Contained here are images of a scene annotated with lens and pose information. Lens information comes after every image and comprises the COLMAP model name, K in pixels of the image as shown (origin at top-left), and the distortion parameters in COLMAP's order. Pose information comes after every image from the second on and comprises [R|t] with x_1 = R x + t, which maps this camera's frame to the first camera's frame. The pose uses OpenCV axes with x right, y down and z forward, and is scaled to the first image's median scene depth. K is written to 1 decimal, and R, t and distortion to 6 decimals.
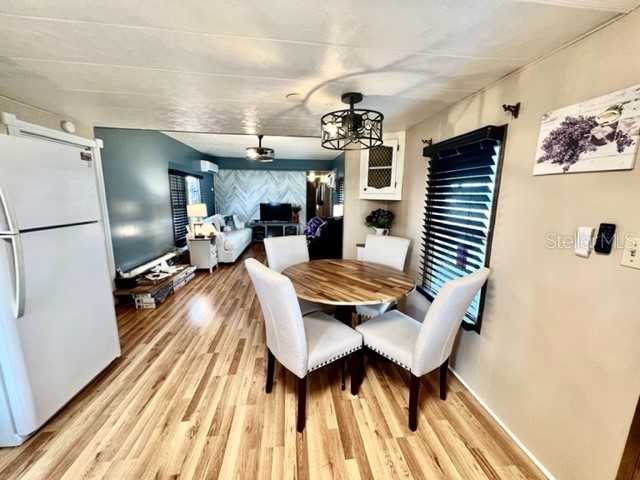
lens RADIAL K [[254.8, 0, 321.0], [0, 254.8, 241.0], [0, 0, 1]] dist [-0.001844, 0.000644]
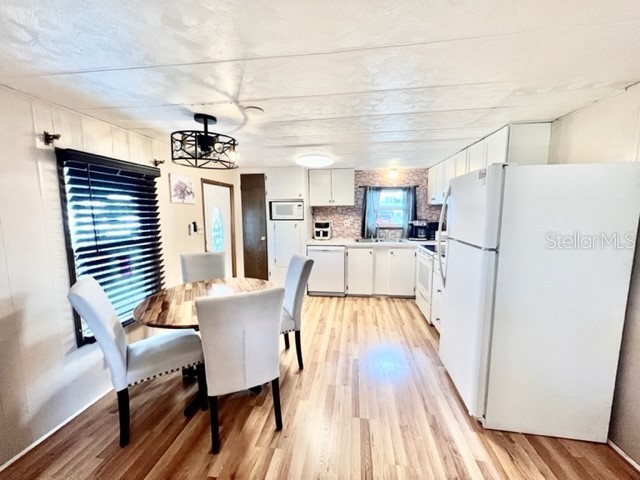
lens RADIAL K [[254.8, 0, 321.3], [0, 254.8, 240.5], [0, 0, 1]] dist [-0.001844, 0.000644]
pose [[-0.968019, -0.036454, 0.248212, -0.362727], [0.037786, 0.956914, 0.287904, -0.229224], [-0.248013, 0.288076, -0.924933, 1.199569]]
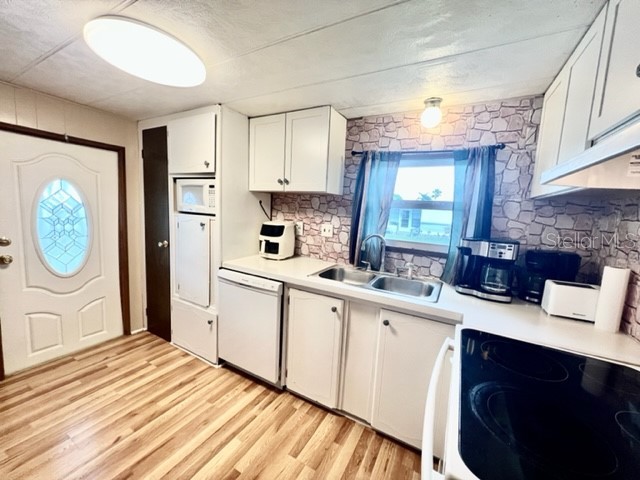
lens RADIAL K [[254.8, 0, 321.3], [0, 254.8, 241.1], [0, 0, 1]] dist [-0.001844, 0.000644]
pose [[-0.808098, -0.133406, 0.573742, -0.550160], [0.034564, 0.961599, 0.272272, -0.053461], [-0.588033, 0.239853, -0.772456, 0.294185]]
